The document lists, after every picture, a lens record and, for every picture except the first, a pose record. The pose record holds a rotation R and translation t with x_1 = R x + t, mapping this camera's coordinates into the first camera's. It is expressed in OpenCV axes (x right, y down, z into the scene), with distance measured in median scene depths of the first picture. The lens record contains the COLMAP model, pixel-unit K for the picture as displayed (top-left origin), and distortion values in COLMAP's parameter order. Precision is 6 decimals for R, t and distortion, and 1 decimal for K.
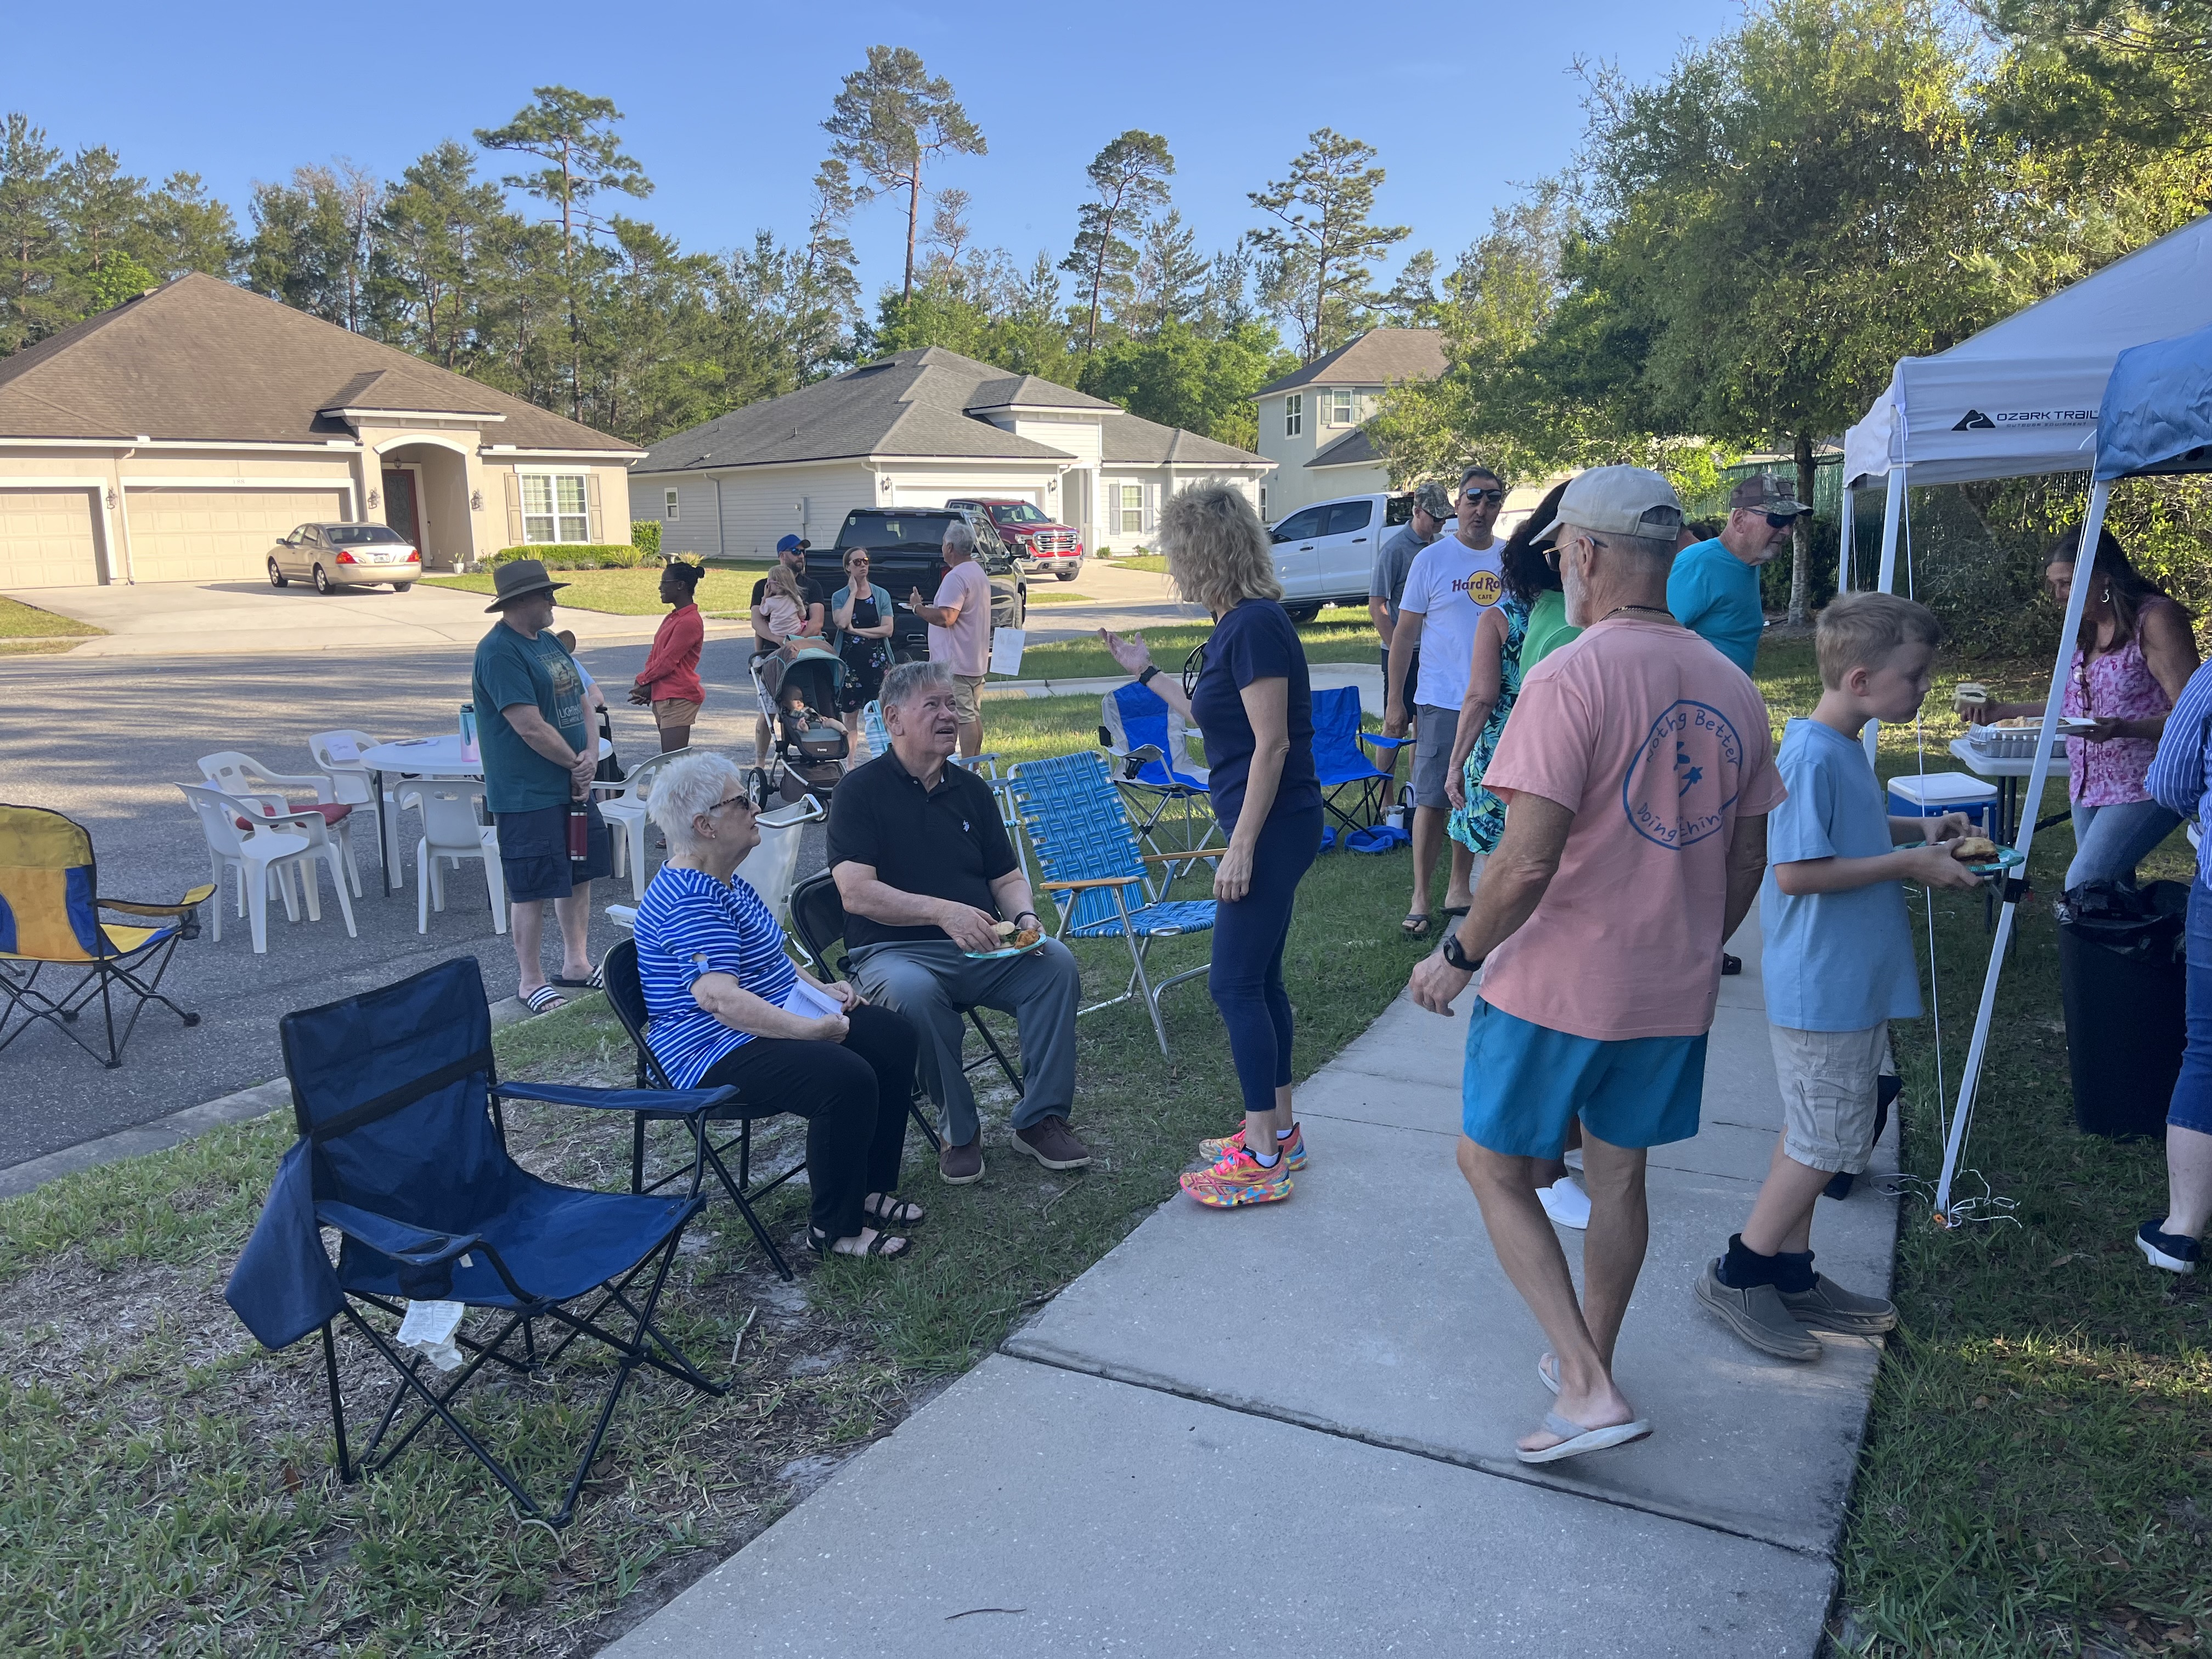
lens RADIAL K [[1687.9, 0, 1113.3], [0, 1687.9, 863.3], [0, 0, 1]] dist [0.037336, -0.053434]
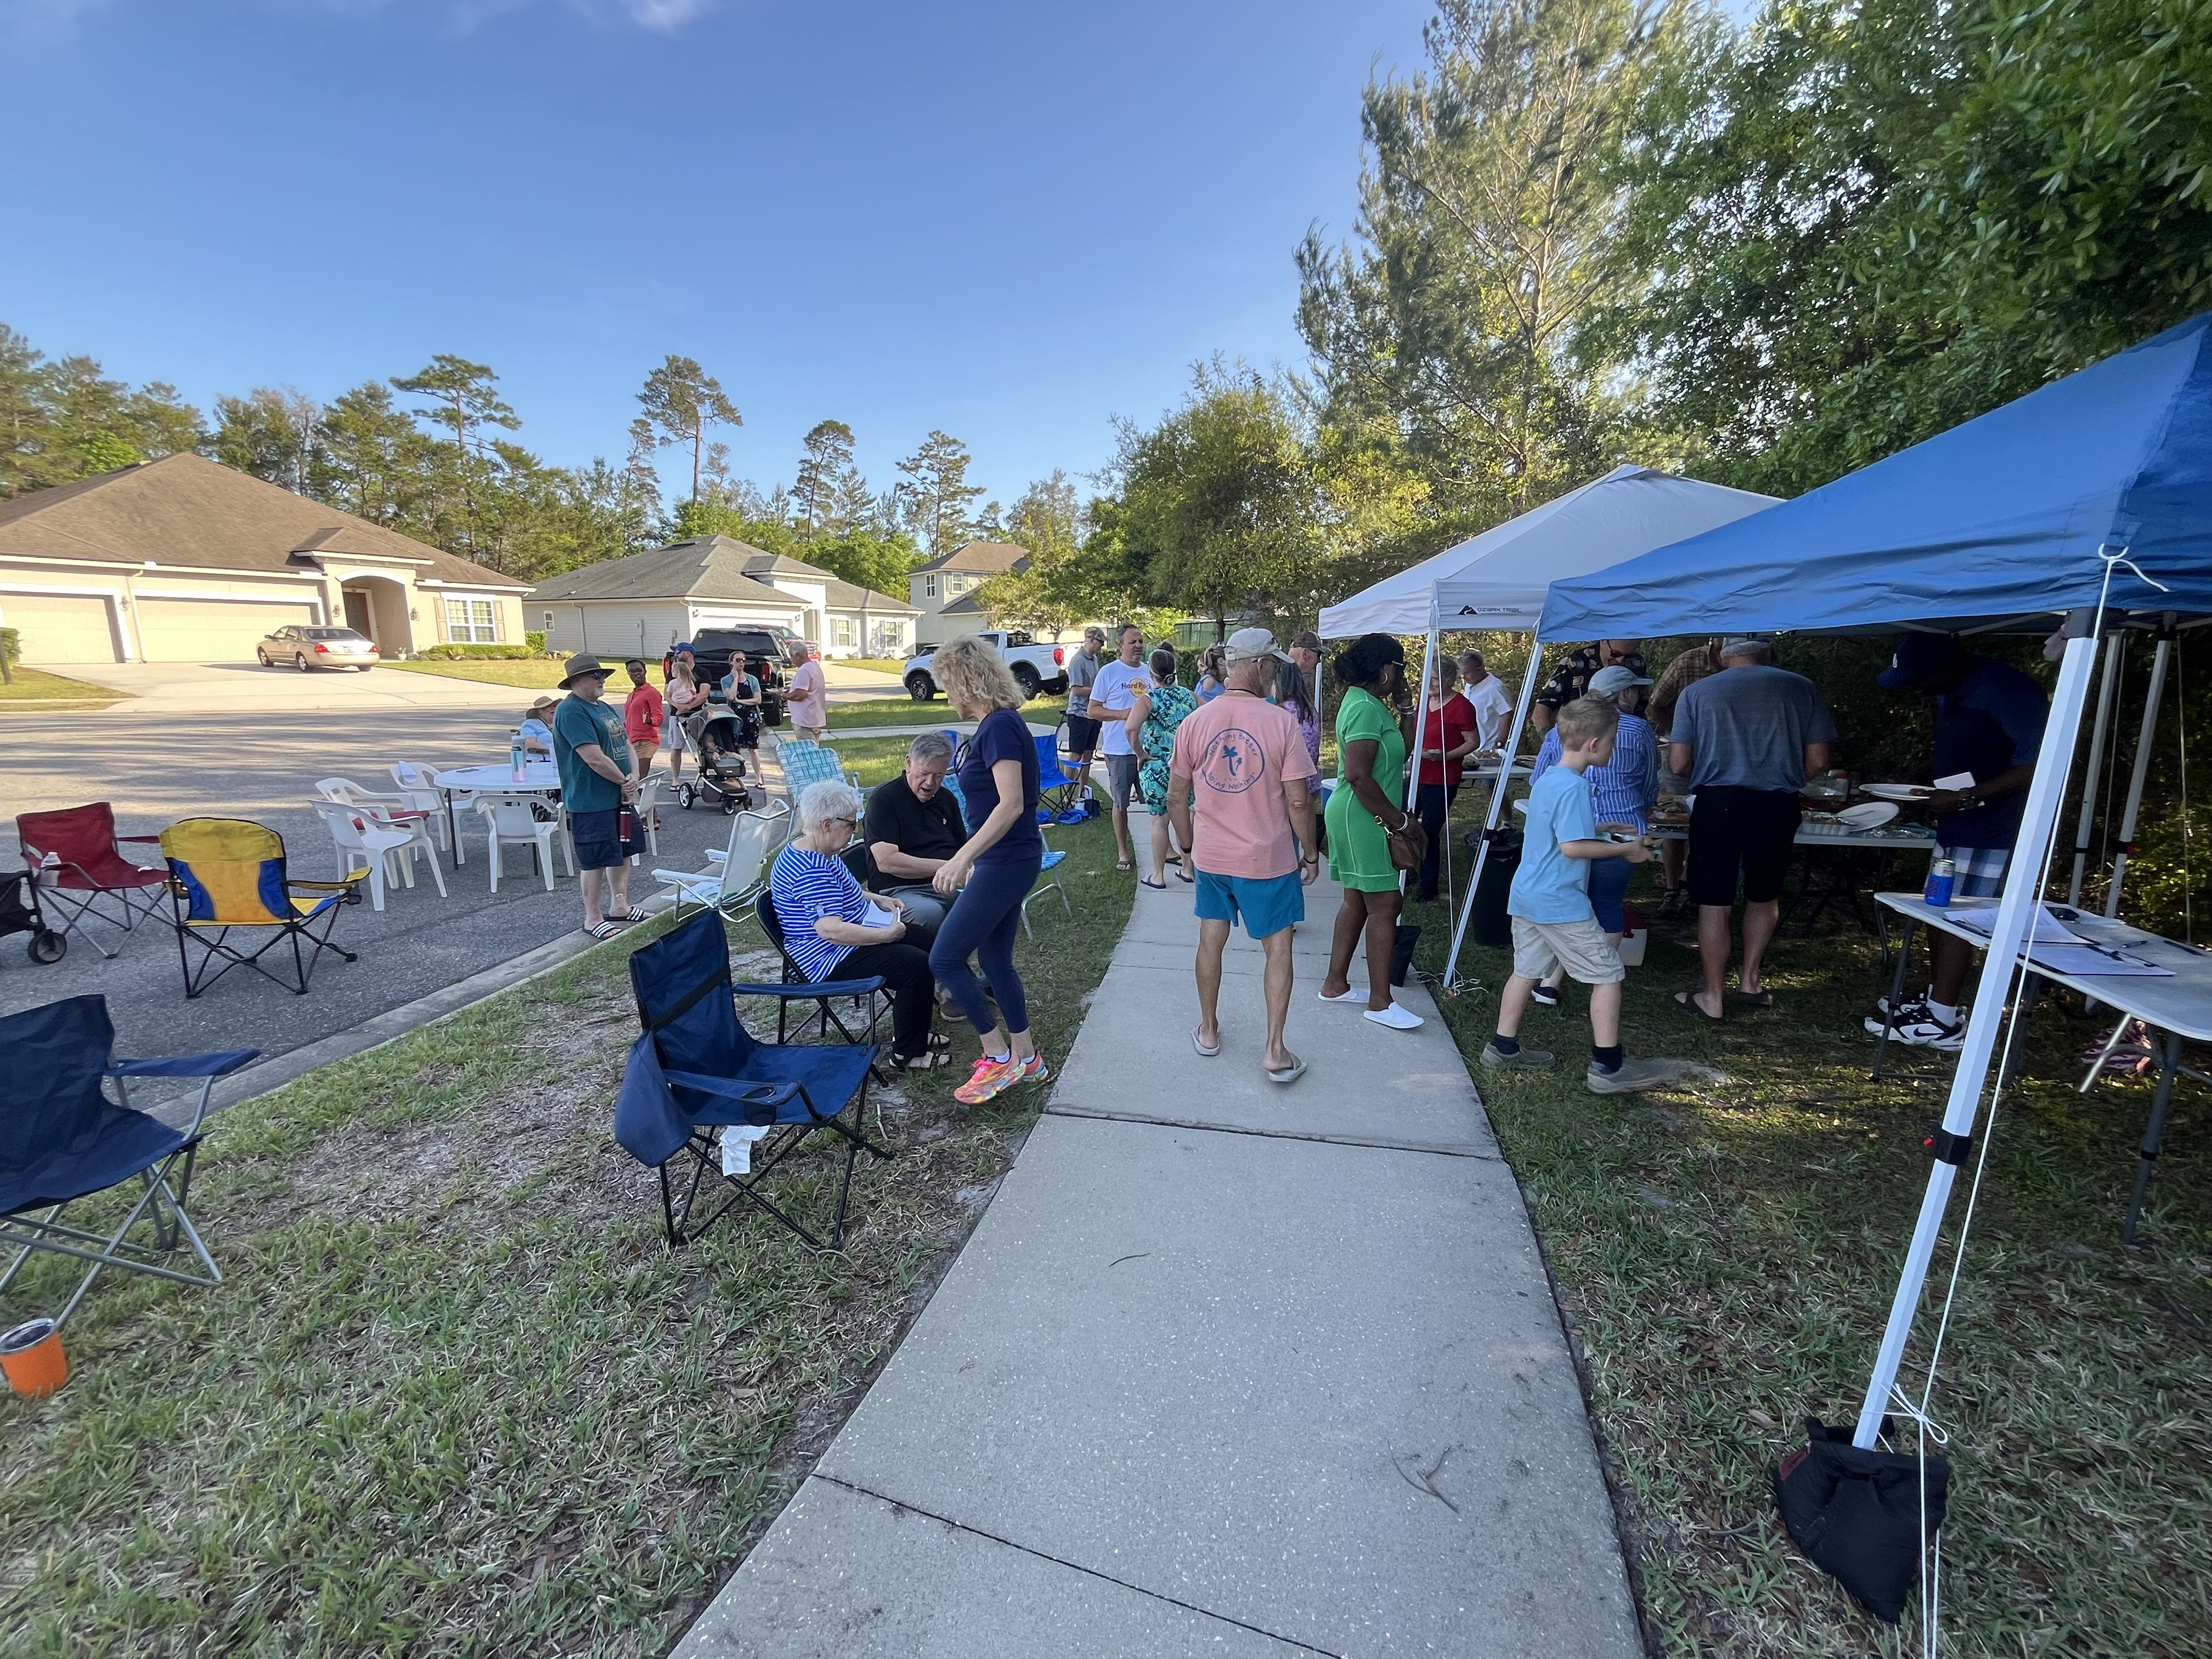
lens RADIAL K [[901.3, 0, 1109.9], [0, 901.3, 847.8], [0, 0, 1]] dist [-0.008988, 0.000939]
pose [[0.950928, -0.036056, 0.307304, -0.024616], [0.029165, 0.999210, 0.026988, -0.001132], [-0.308035, -0.016701, 0.951228, 0.007431]]
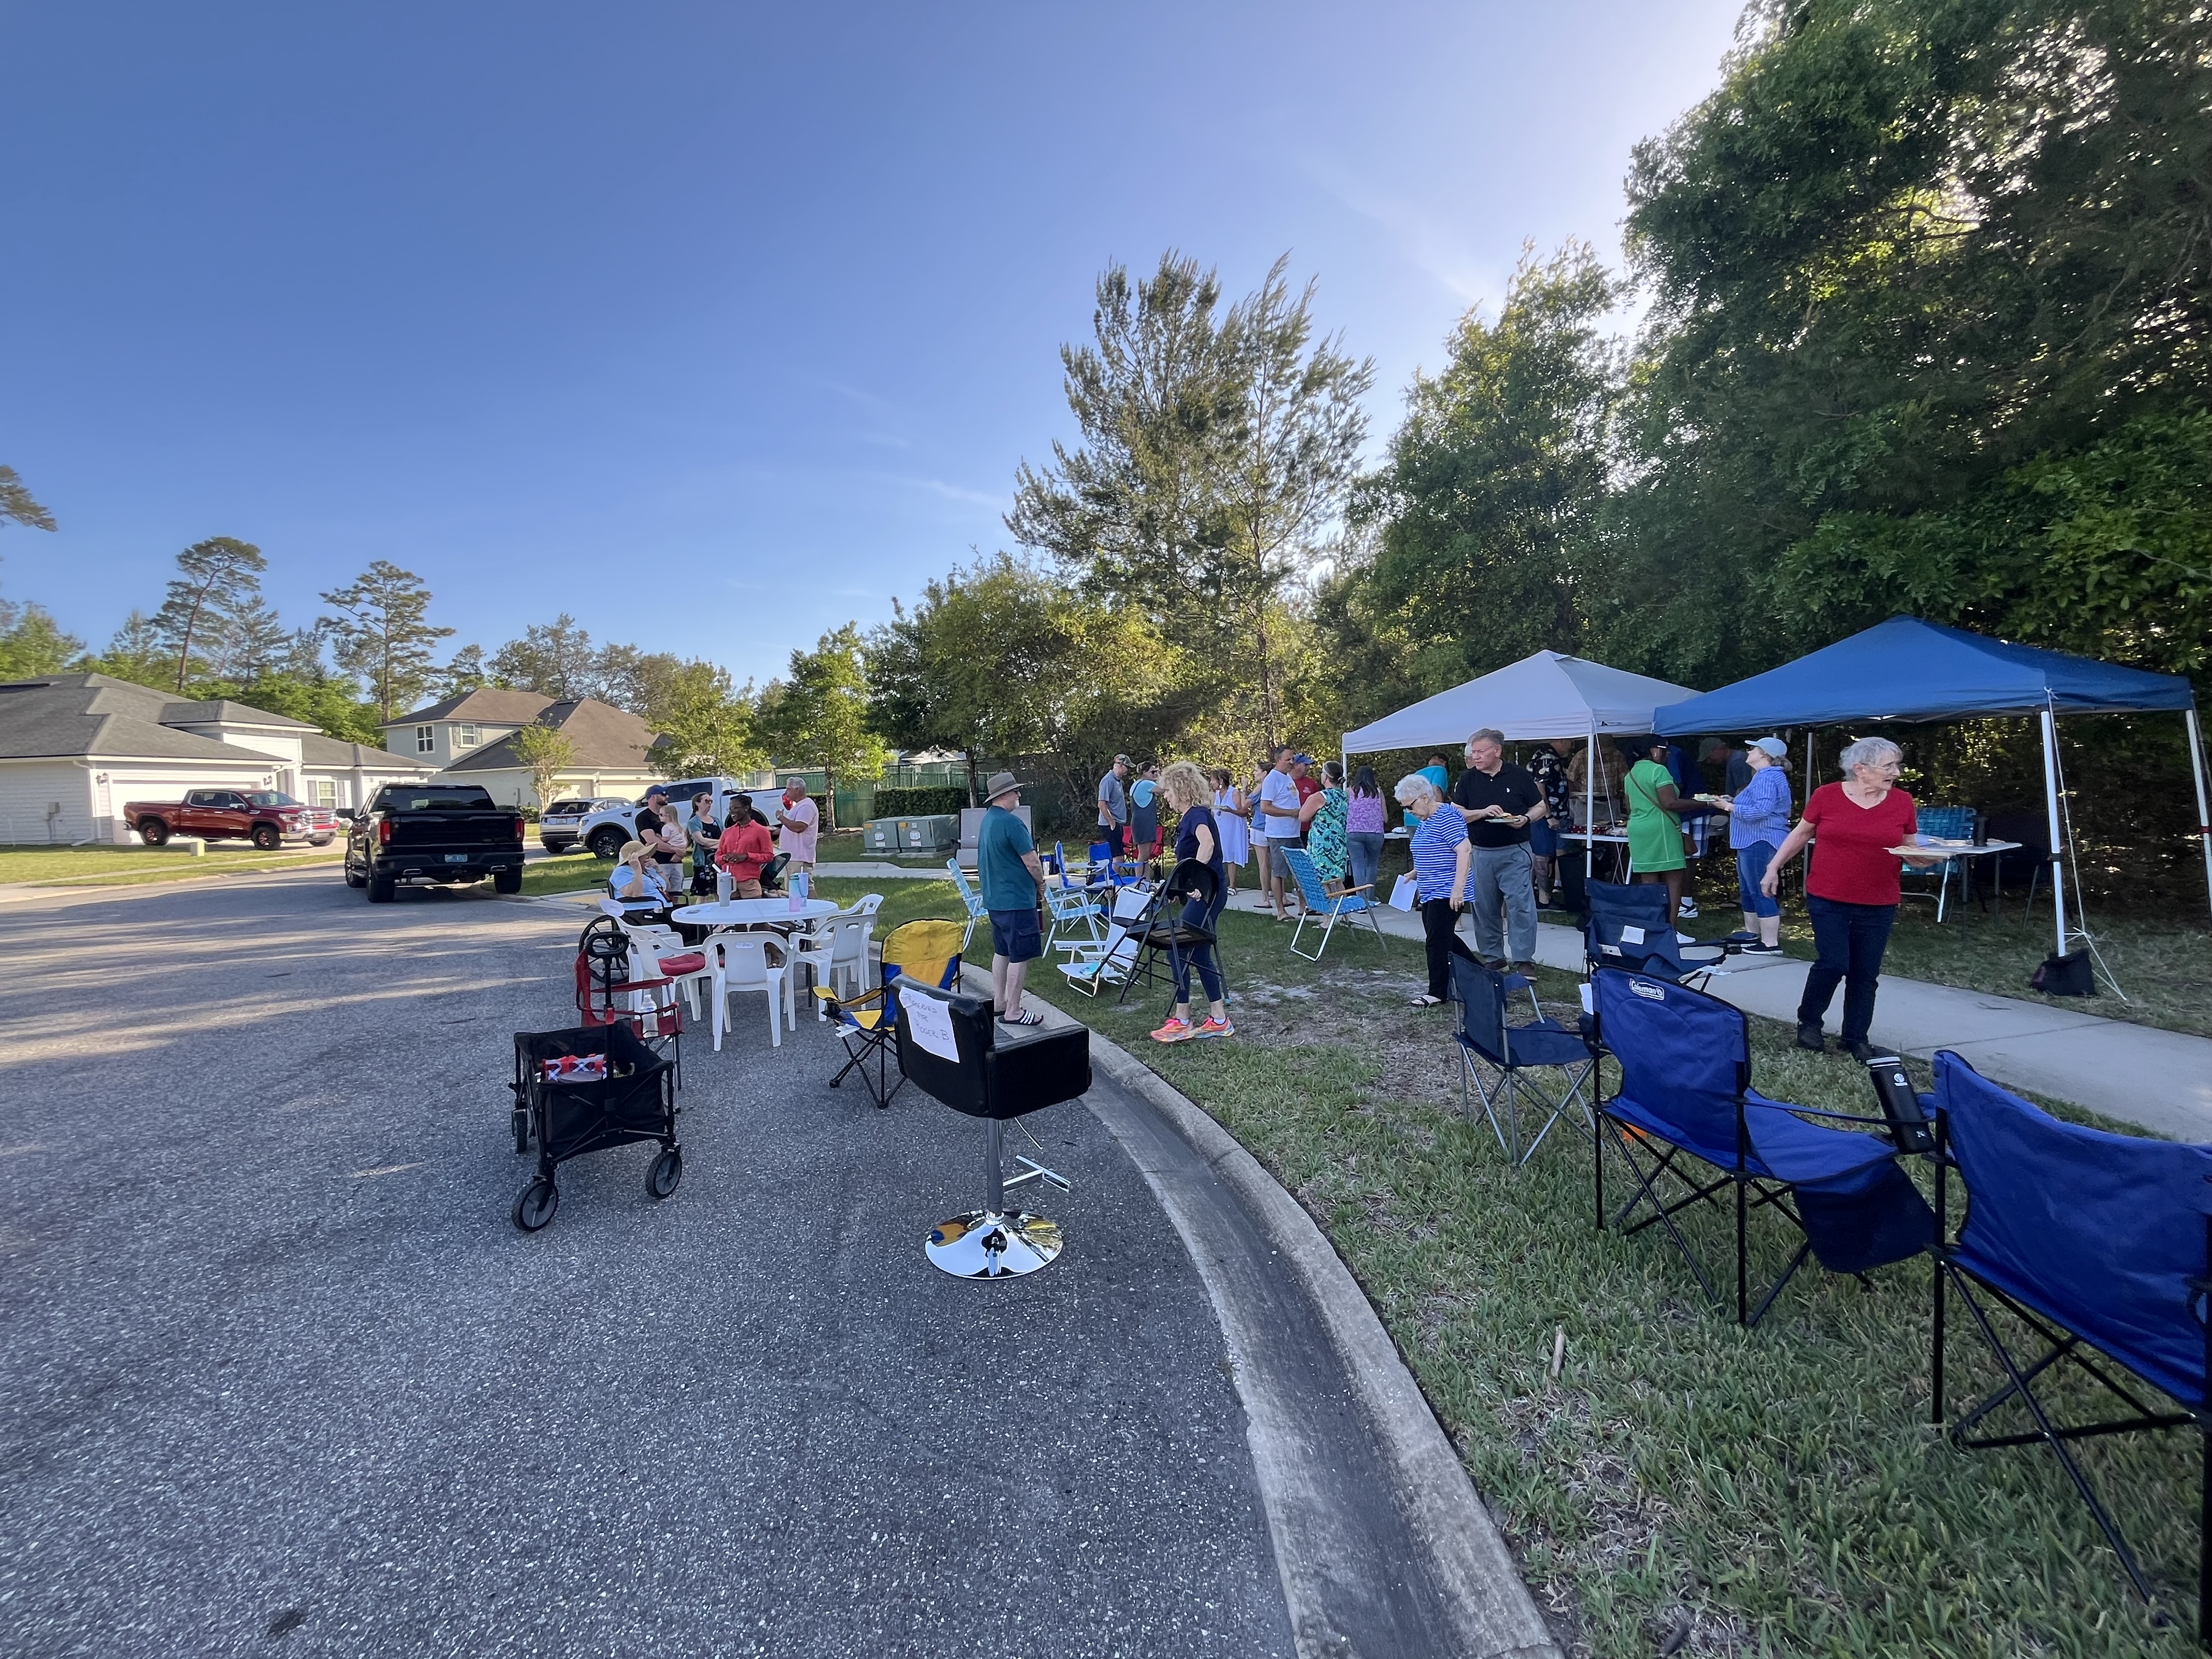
lens RADIAL K [[901.3, 0, 1116.9], [0, 901.3, 830.7], [0, 0, 1]] dist [-0.008988, 0.000939]
pose [[0.623580, -0.040481, 0.780711, -0.181692], [0.176475, 0.980170, -0.090133, -0.002545], [-0.761580, 0.193981, 0.618358, 0.060587]]
